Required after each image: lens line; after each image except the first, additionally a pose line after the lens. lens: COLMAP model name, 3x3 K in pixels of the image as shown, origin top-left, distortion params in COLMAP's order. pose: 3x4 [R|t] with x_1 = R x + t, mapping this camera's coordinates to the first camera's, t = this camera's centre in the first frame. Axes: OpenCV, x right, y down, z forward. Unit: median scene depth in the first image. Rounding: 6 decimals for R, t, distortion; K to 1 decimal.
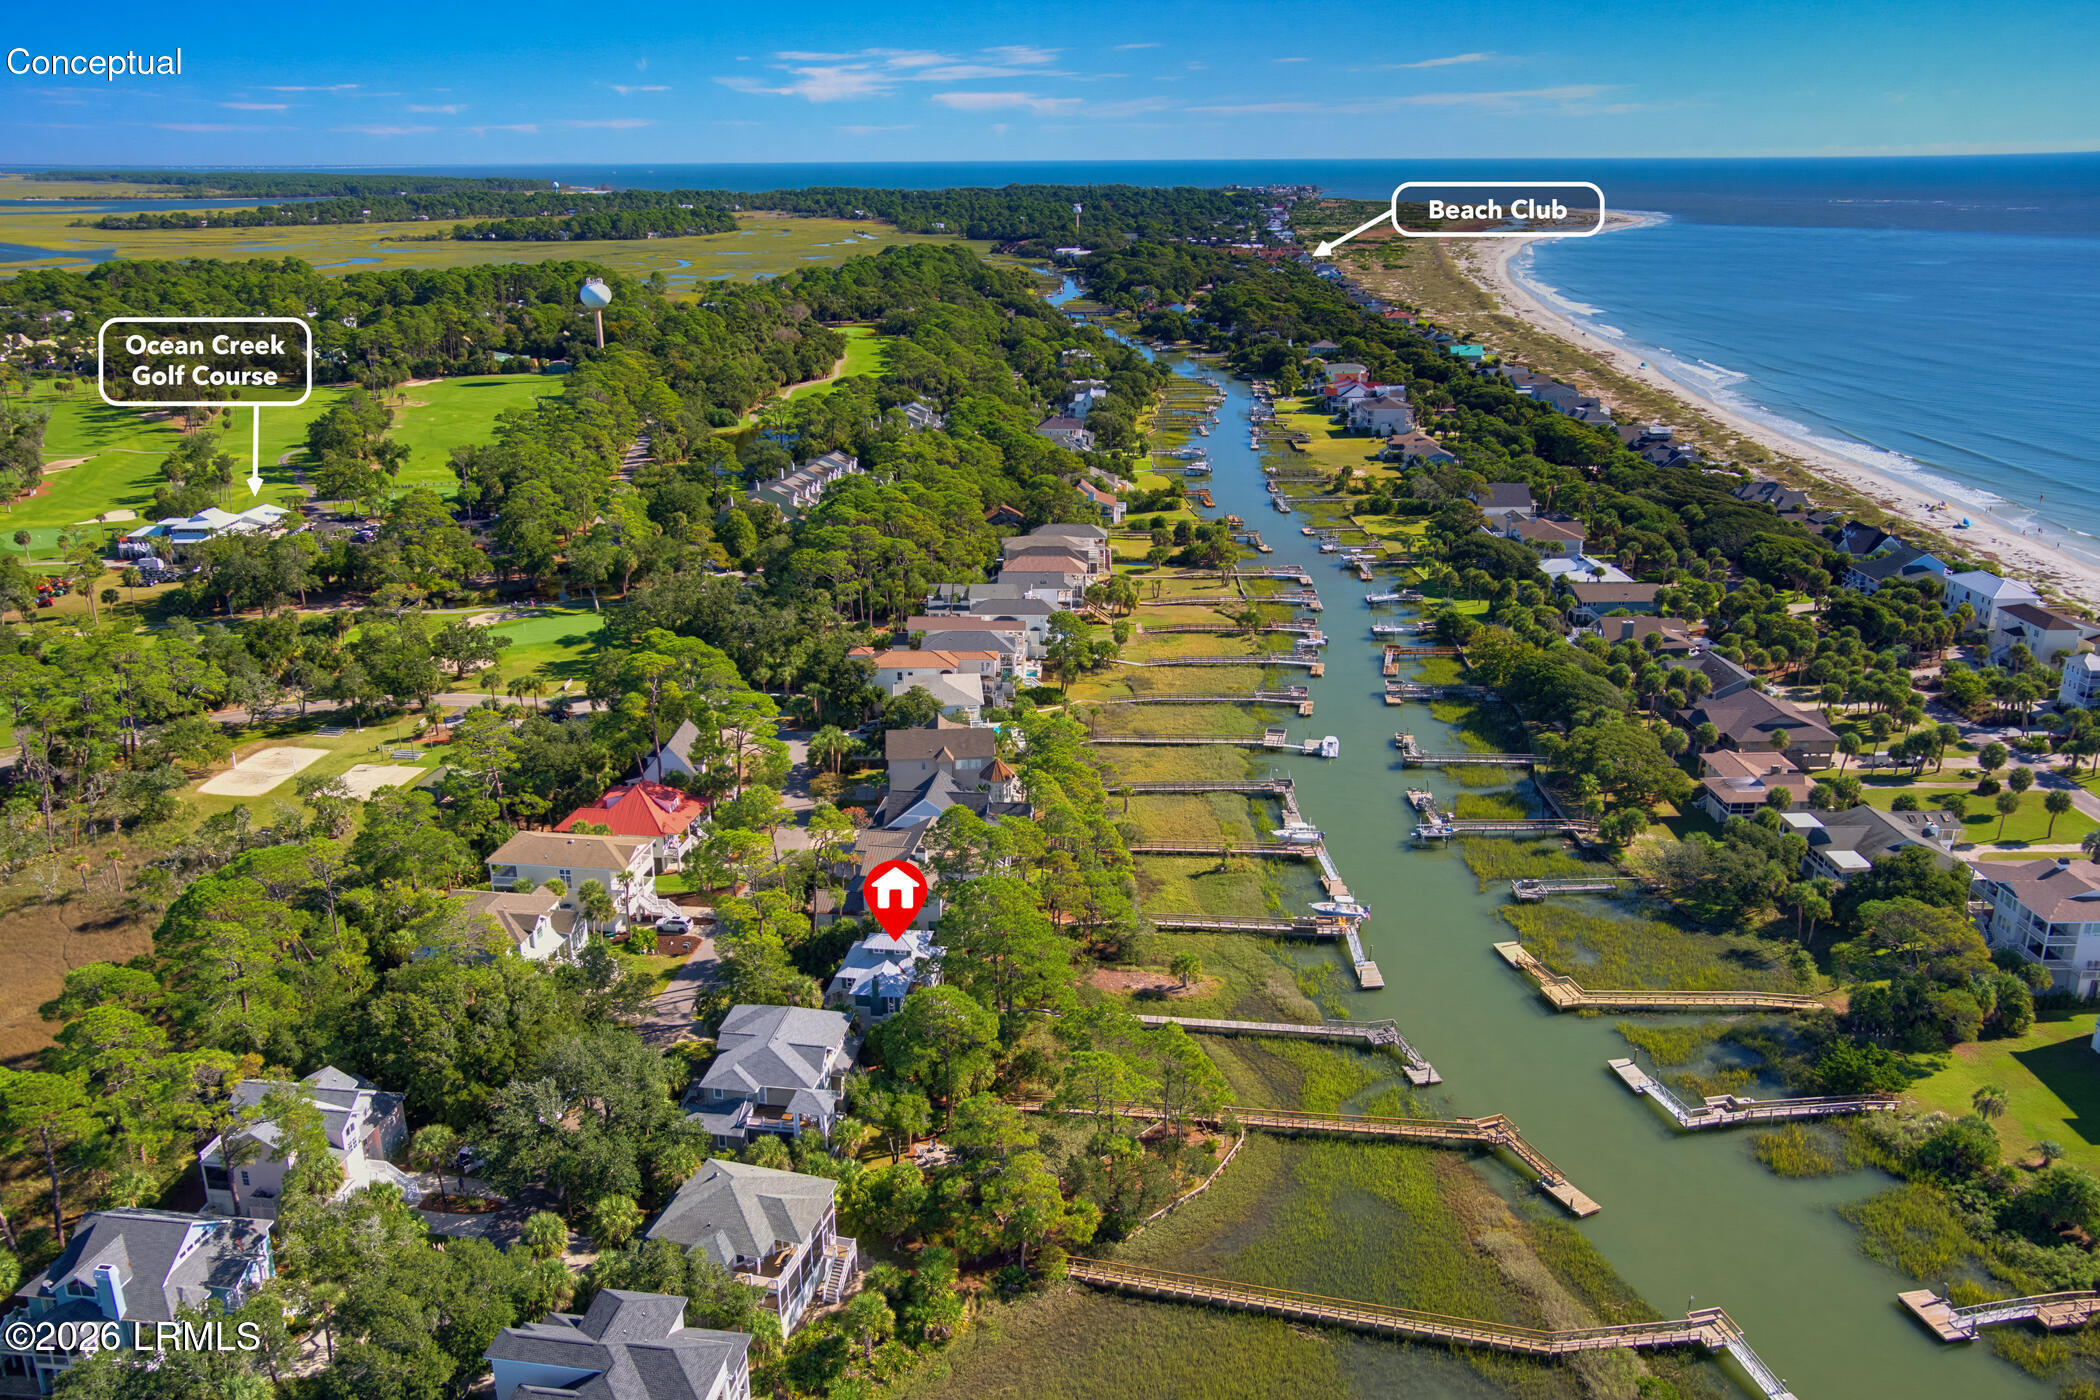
lens RADIAL K [[1648.2, 0, 1050.0], [0, 1648.2, 700.0], [0, 0, 1]] dist [0.003614, 0.003329]
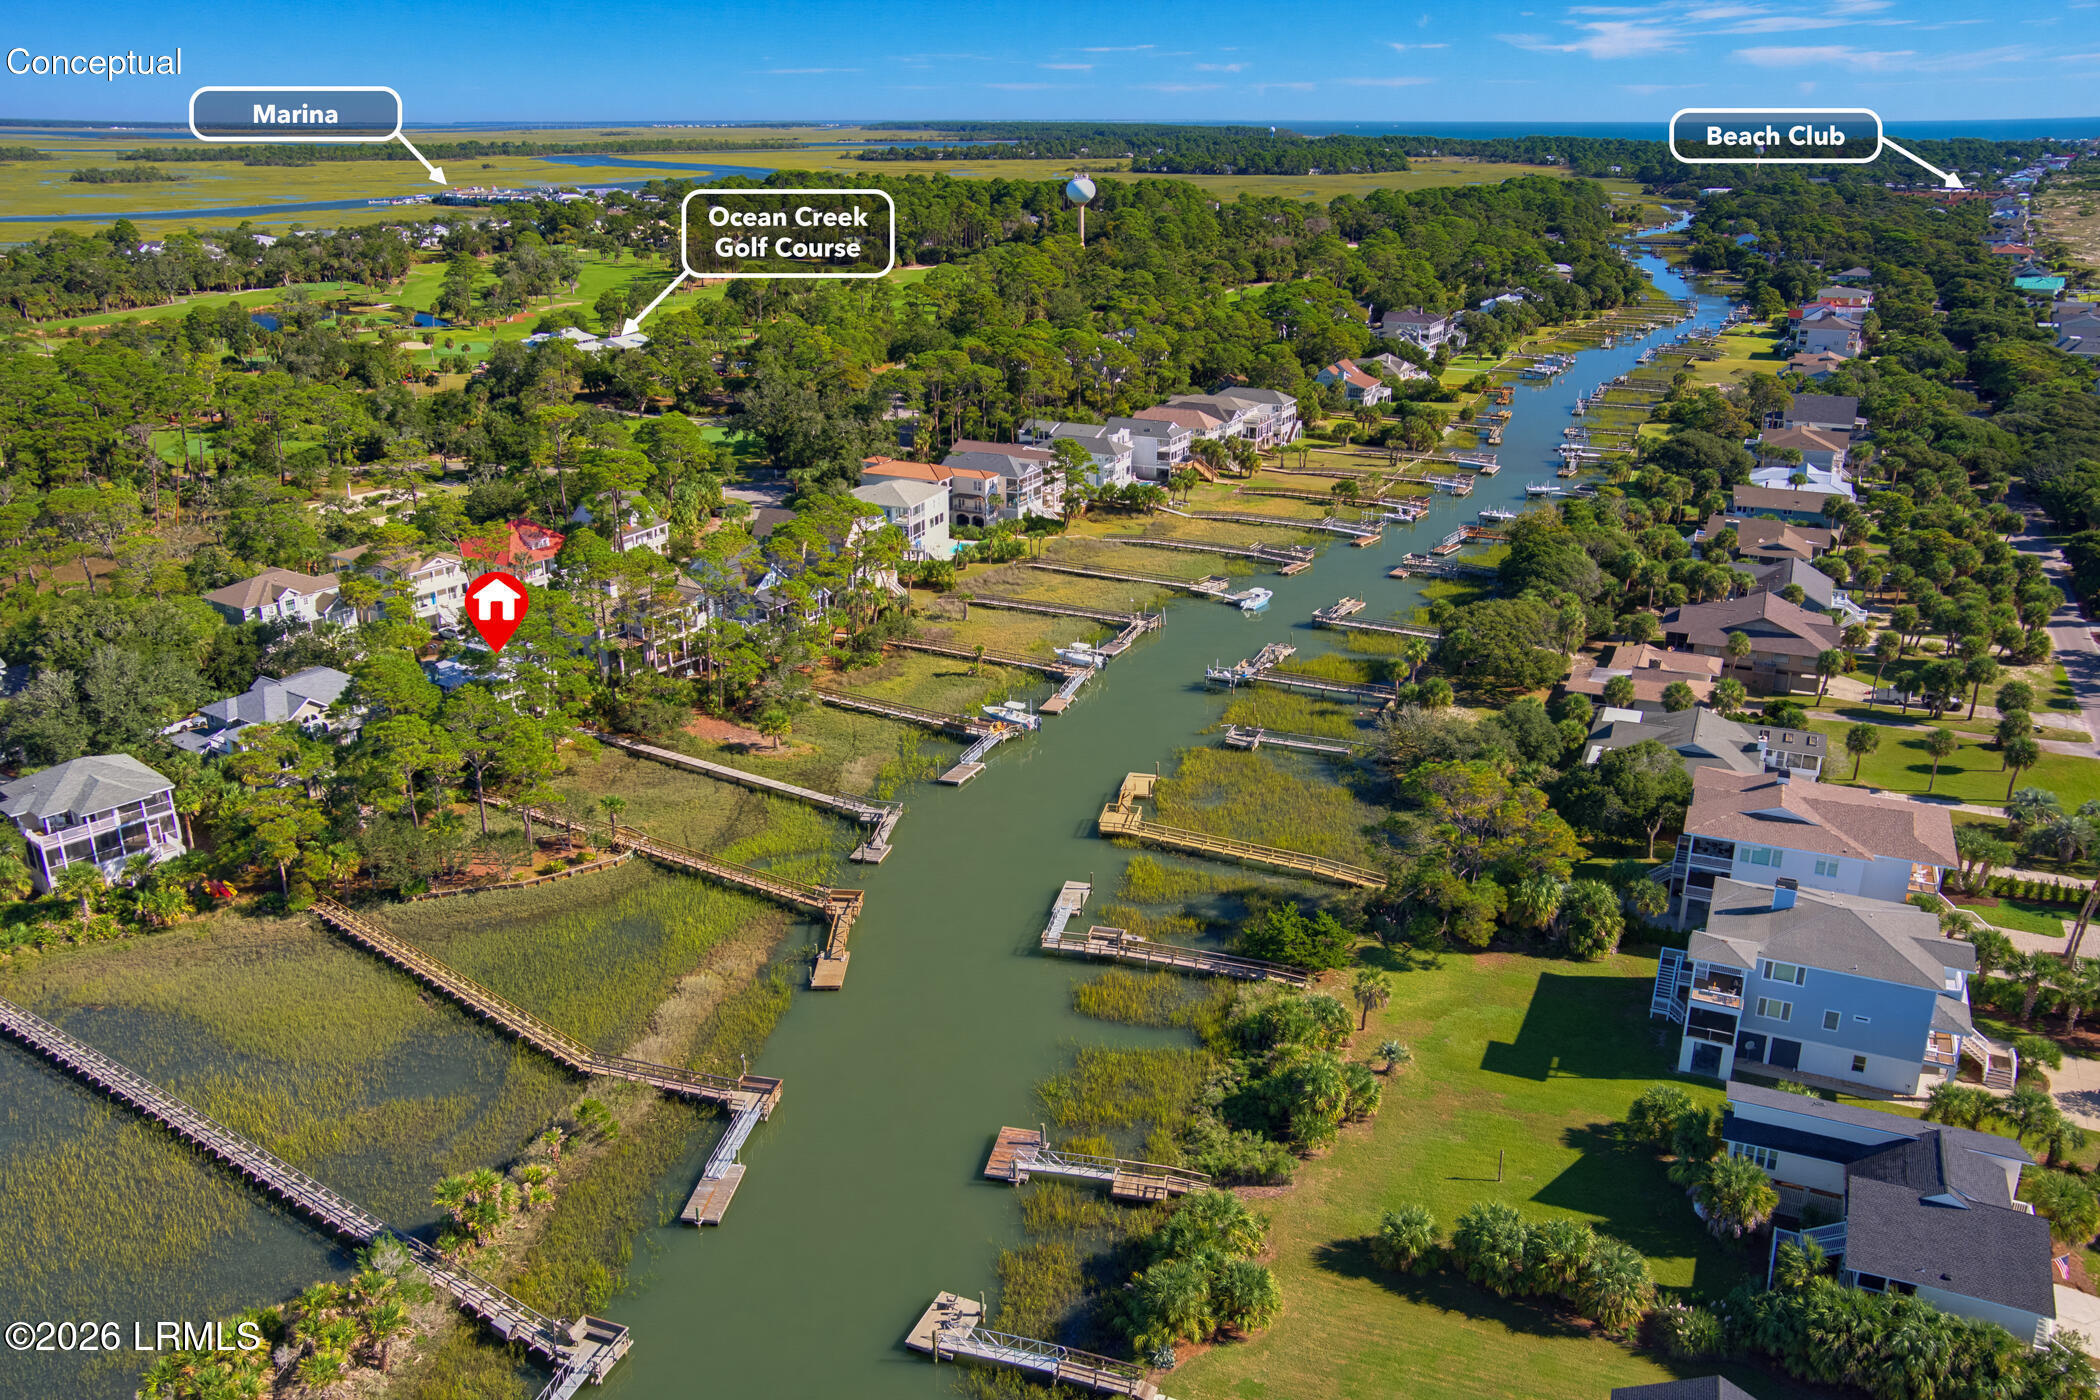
lens RADIAL K [[1643.1, 0, 1050.0], [0, 1643.1, 700.0], [0, 0, 1]] dist [-0.031873, 0.079487]
pose [[0.903751, 0.149767, -0.401005, 0.624592], [-0.140320, 0.988686, 0.053011, 0.073184], [0.404407, 0.008360, 0.914541, 0.183340]]
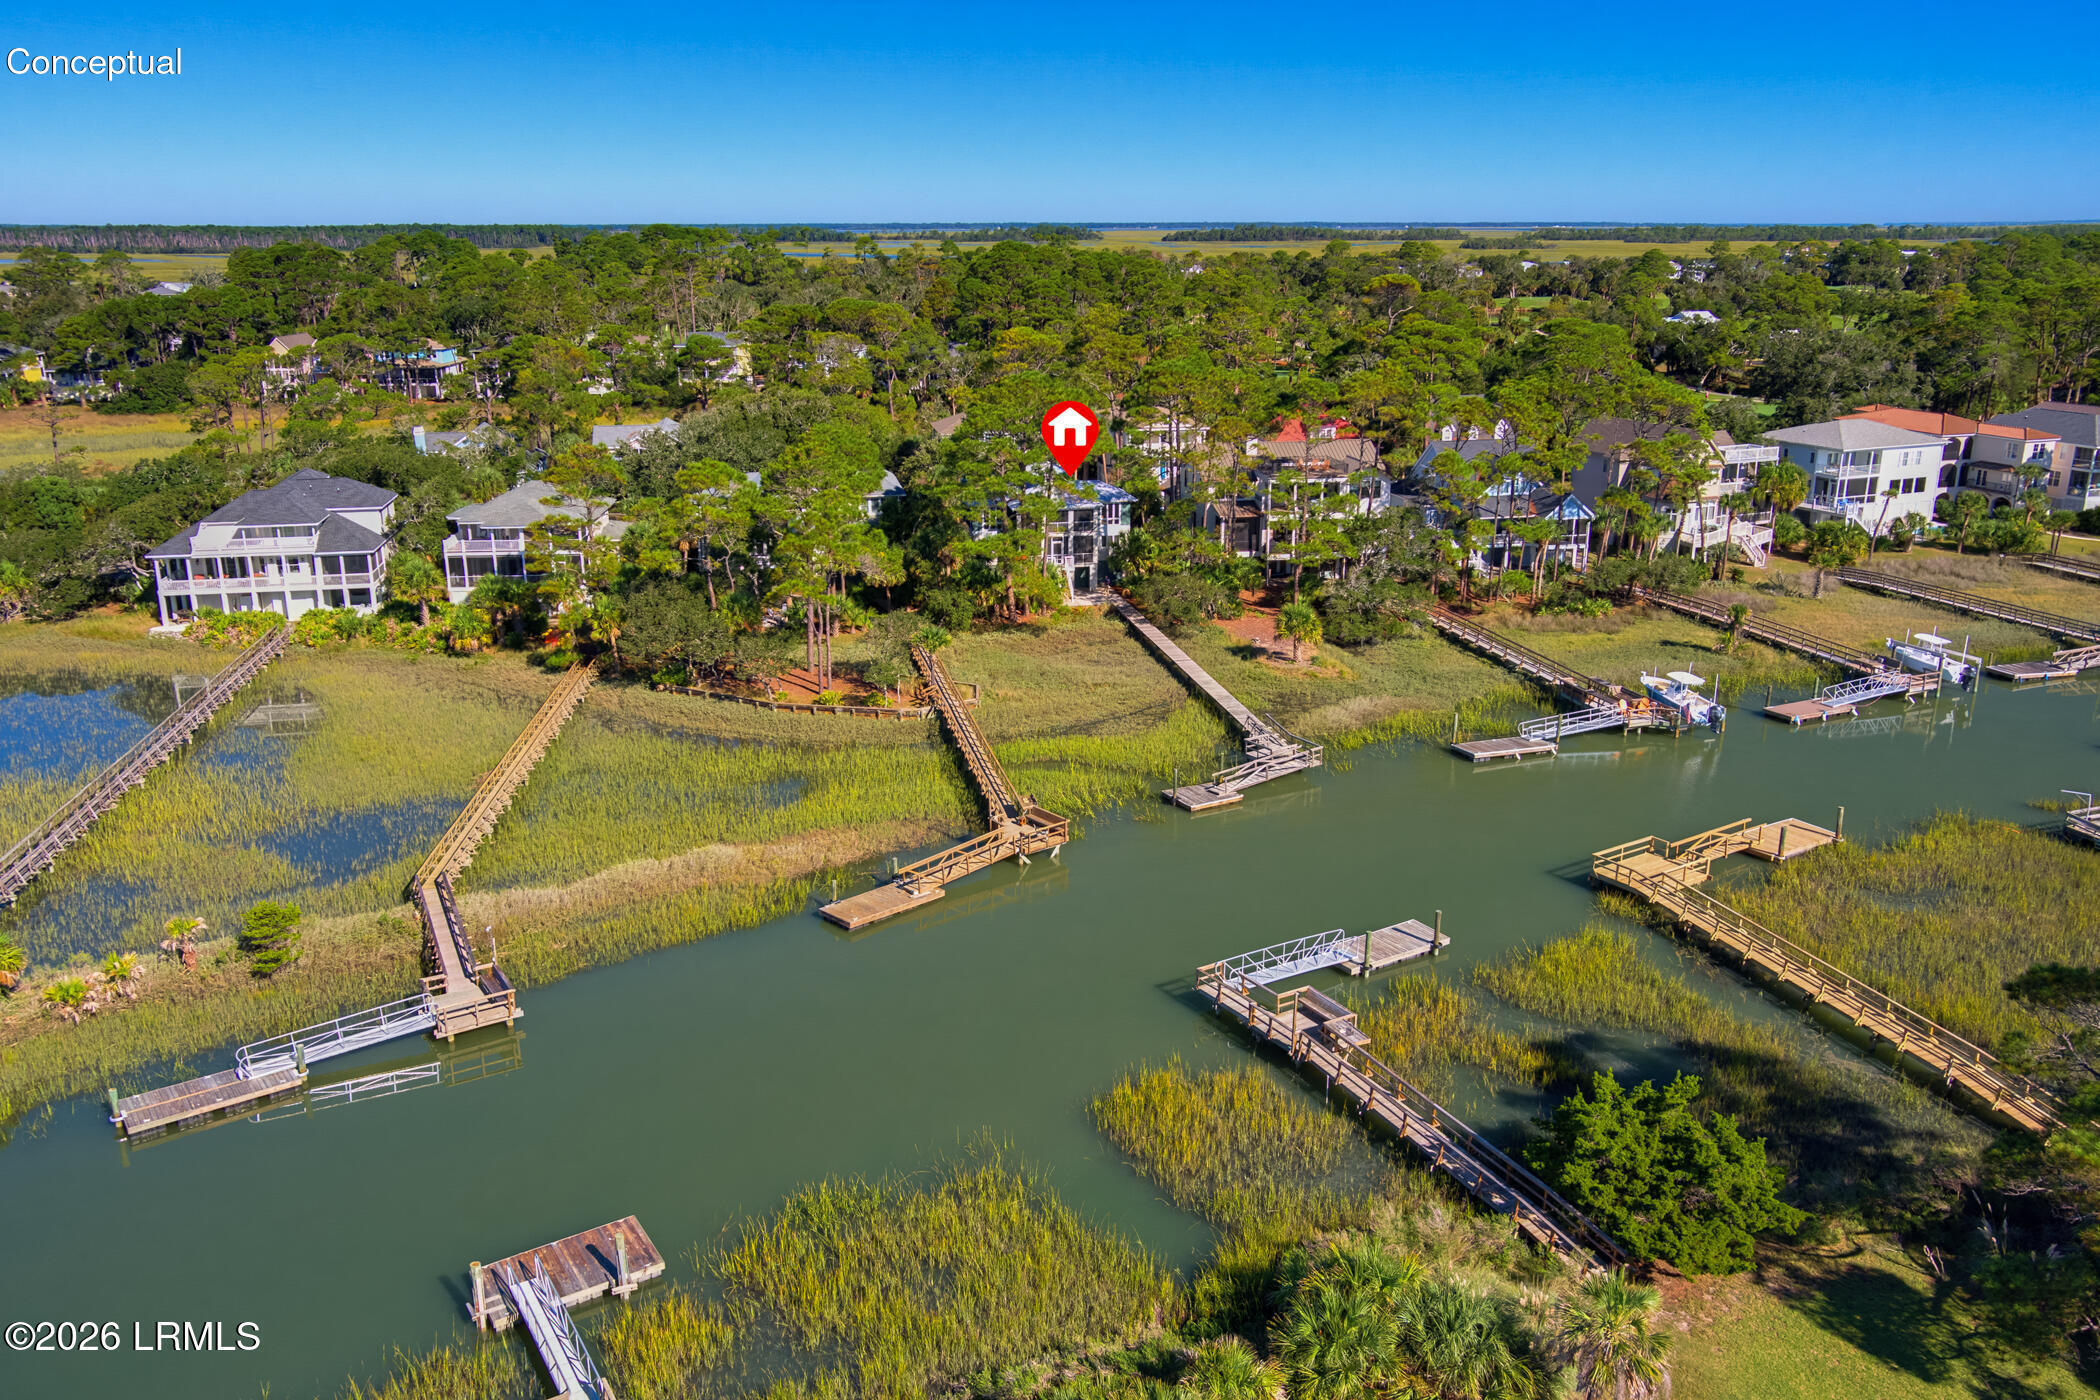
lens RADIAL K [[1643.1, 0, 1050.0], [0, 1643.1, 700.0], [0, 0, 1]] dist [-0.031873, 0.079487]
pose [[0.328591, 0.269036, -0.905344, 0.649815], [-0.300026, 0.938653, 0.170041, 0.109559], [0.895551, 0.215753, 0.389151, 0.681910]]
